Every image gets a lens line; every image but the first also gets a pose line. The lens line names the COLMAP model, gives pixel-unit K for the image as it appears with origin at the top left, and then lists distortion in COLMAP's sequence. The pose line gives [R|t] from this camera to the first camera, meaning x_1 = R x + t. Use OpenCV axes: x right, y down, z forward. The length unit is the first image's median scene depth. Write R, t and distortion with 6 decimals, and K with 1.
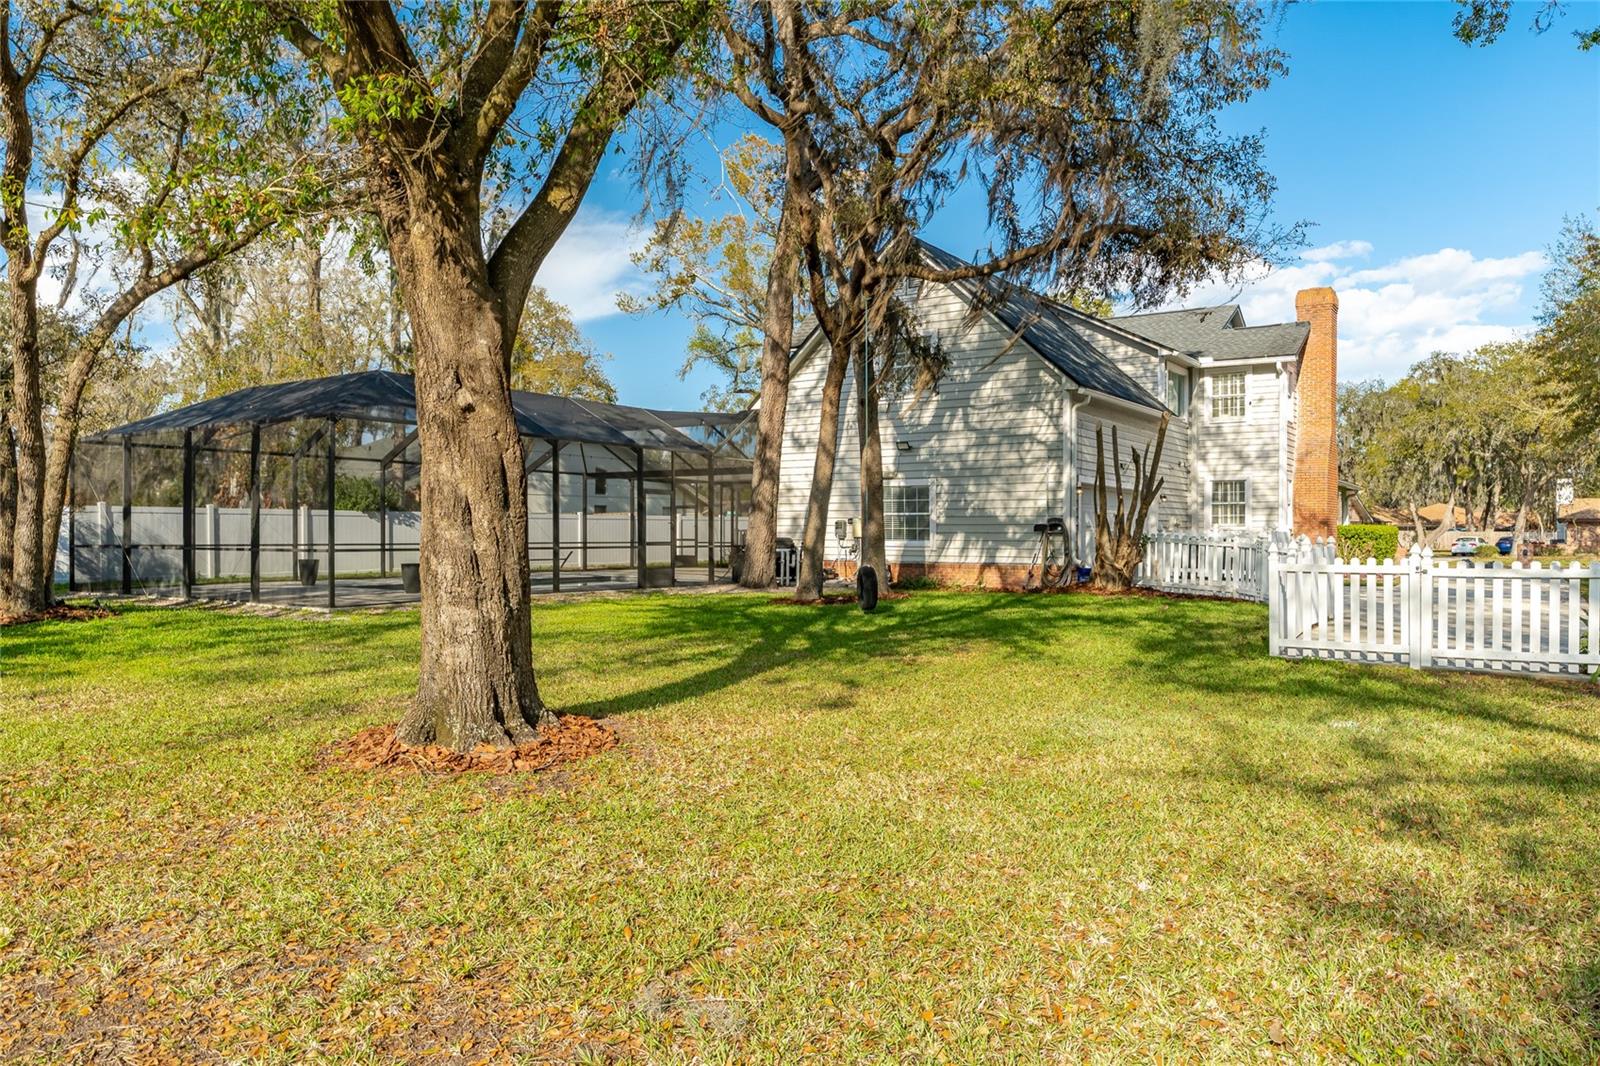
lens RADIAL K [[1104.6, 0, 799.8], [0, 1104.6, 540.6], [0, 0, 1]] dist [0.009795, 0.002679]
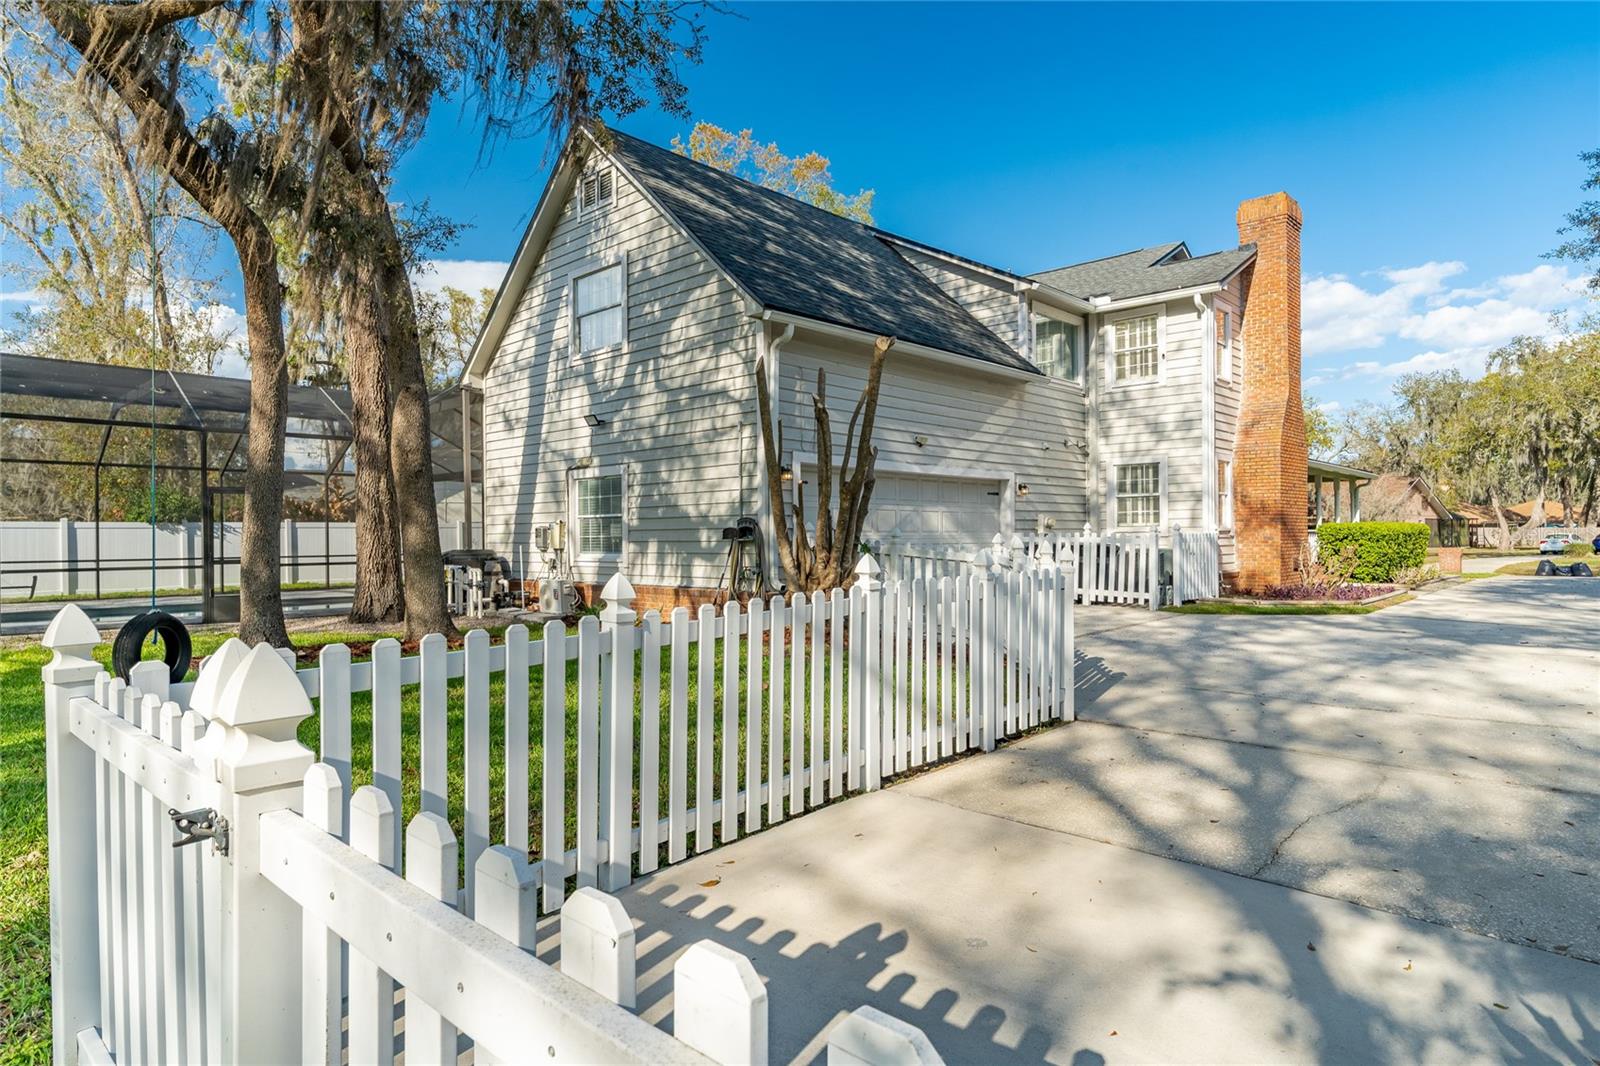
lens RADIAL K [[915.4, 0, 797.2], [0, 915.4, 541.3], [0, 0, 1]] dist [0.004213, 0.005064]
pose [[0.986562, -0.011528, -0.162979, 0.326168], [0.011116, 0.999932, -0.003439, -0.003768], [0.163007, 0.001581, 0.986624, 0.449795]]
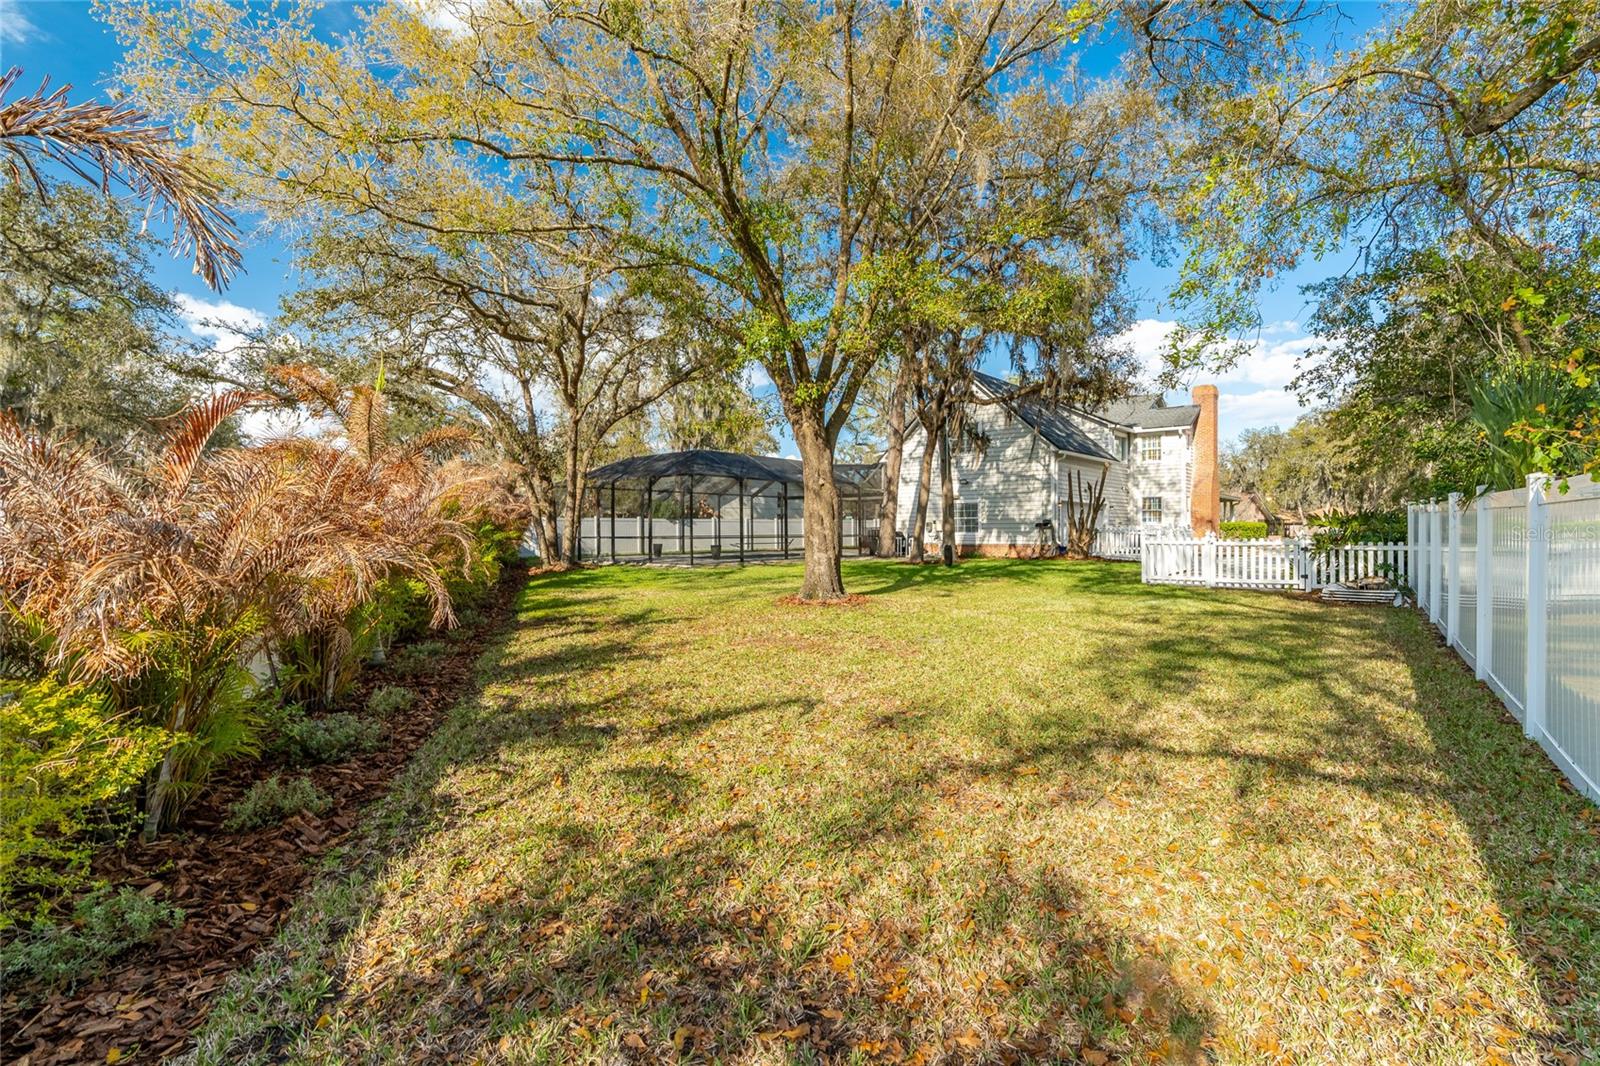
lens RADIAL K [[733.2, 0, 805.2], [0, 733.2, 546.3], [0, 0, 1]] dist [0.003667, 0.001333]
pose [[0.994007, -0.004120, -0.109241, -0.038279], [0.005721, 0.999881, 0.014343, 0.003927], [0.109169, -0.014882, 0.993912, -0.267868]]
